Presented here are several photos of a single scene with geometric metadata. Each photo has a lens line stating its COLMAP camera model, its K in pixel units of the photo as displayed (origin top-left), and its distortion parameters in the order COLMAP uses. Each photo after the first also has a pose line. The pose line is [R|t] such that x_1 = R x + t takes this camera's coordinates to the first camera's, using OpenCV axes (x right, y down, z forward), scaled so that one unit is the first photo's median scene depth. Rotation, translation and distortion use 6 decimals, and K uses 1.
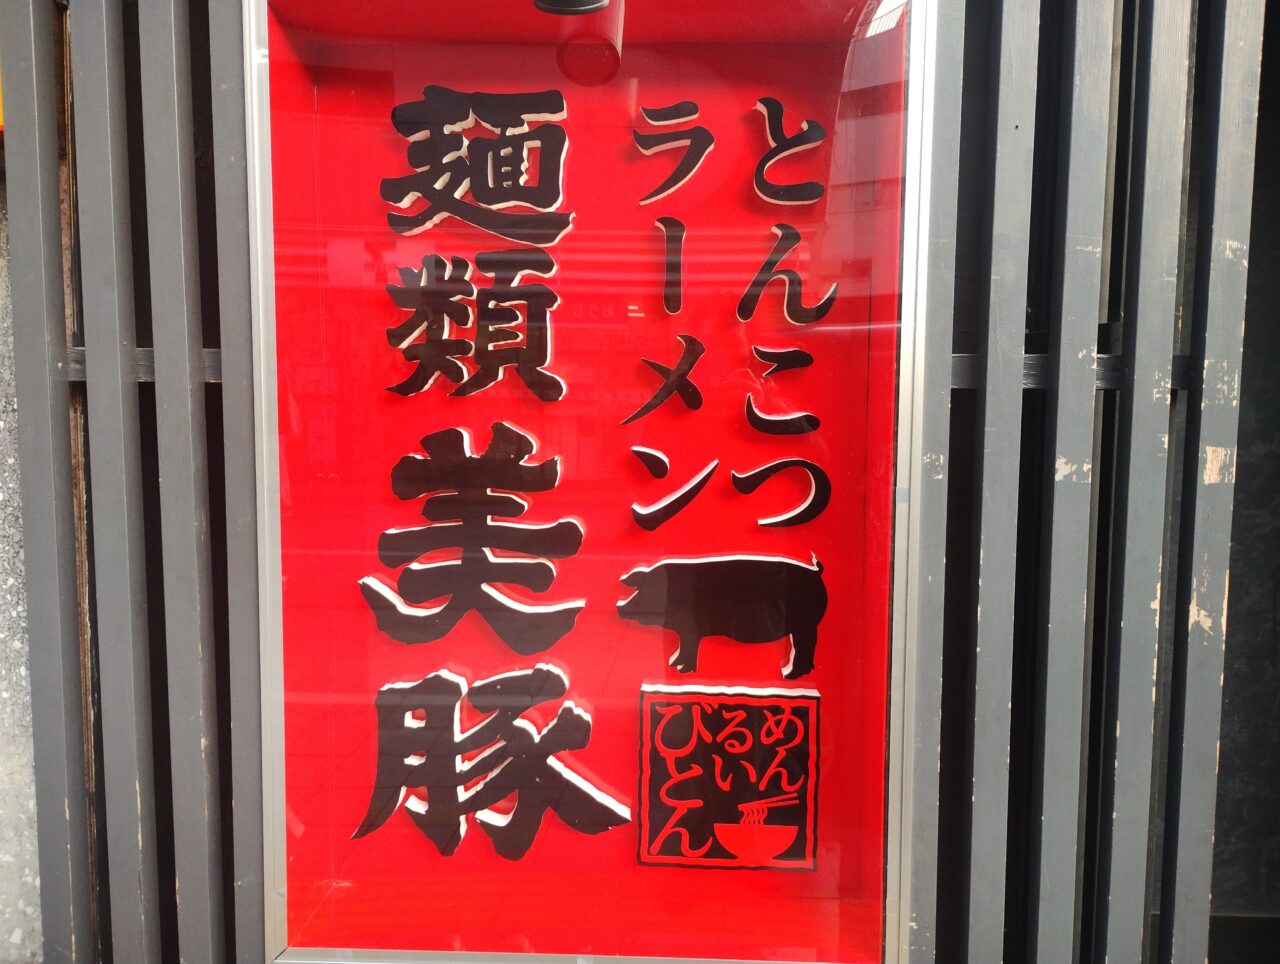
lens RADIAL K [[1068.1, 0, 638.5], [0, 1068.1, 484.9], [0, 0, 1]] dist [-0.001371, -0.063303]
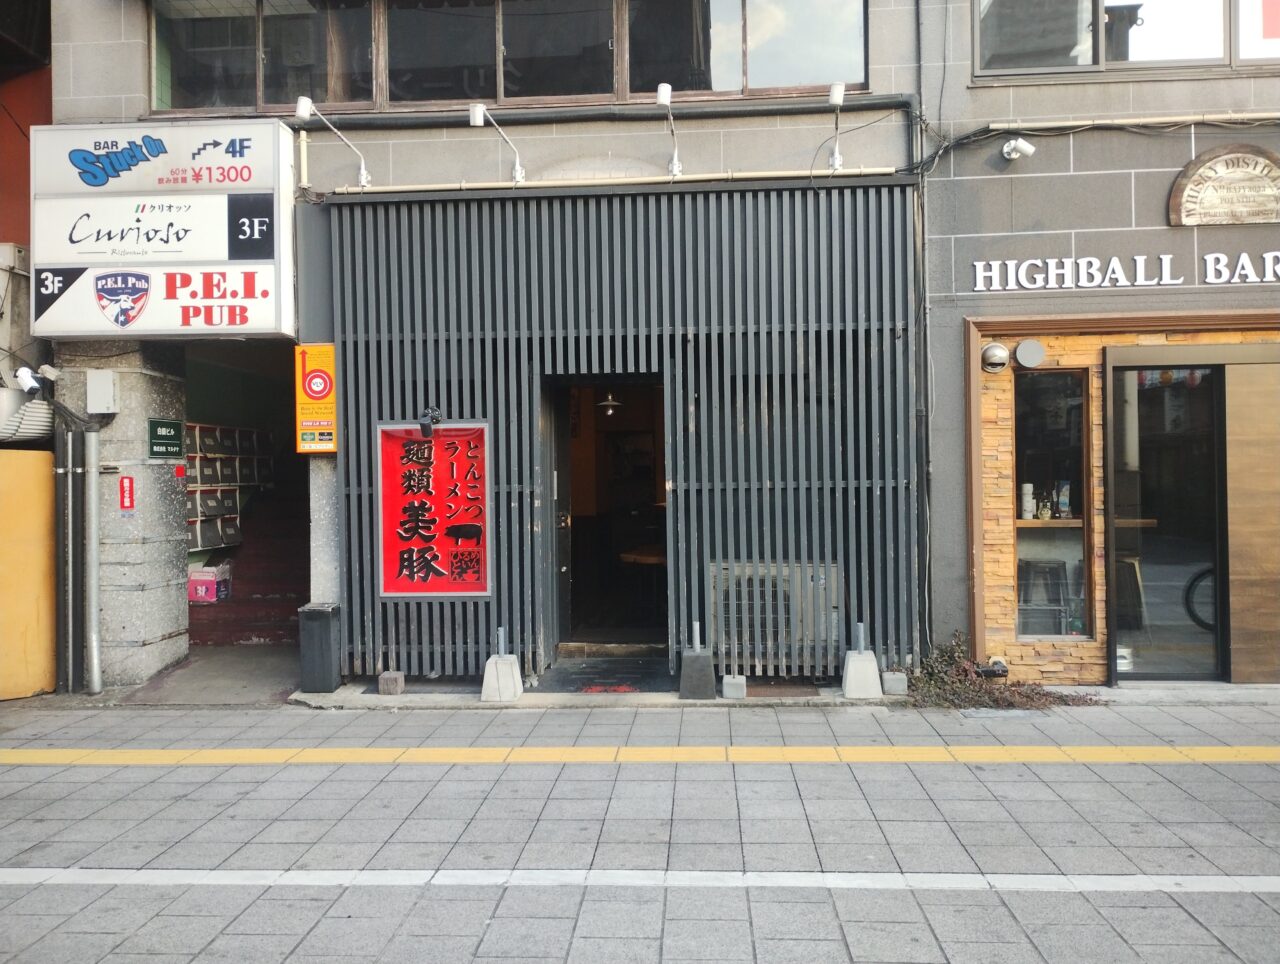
lens RADIAL K [[1068.1, 0, 641.3], [0, 1068.1, 480.4], [0, 0, 1]] dist [-0.001371, -0.063303]
pose [[0.999721, -0.021358, -0.010132, 1.032715], [0.020340, 0.995579, -0.091698, 0.362383], [0.012046, 0.091466, 0.995735, -4.358332]]
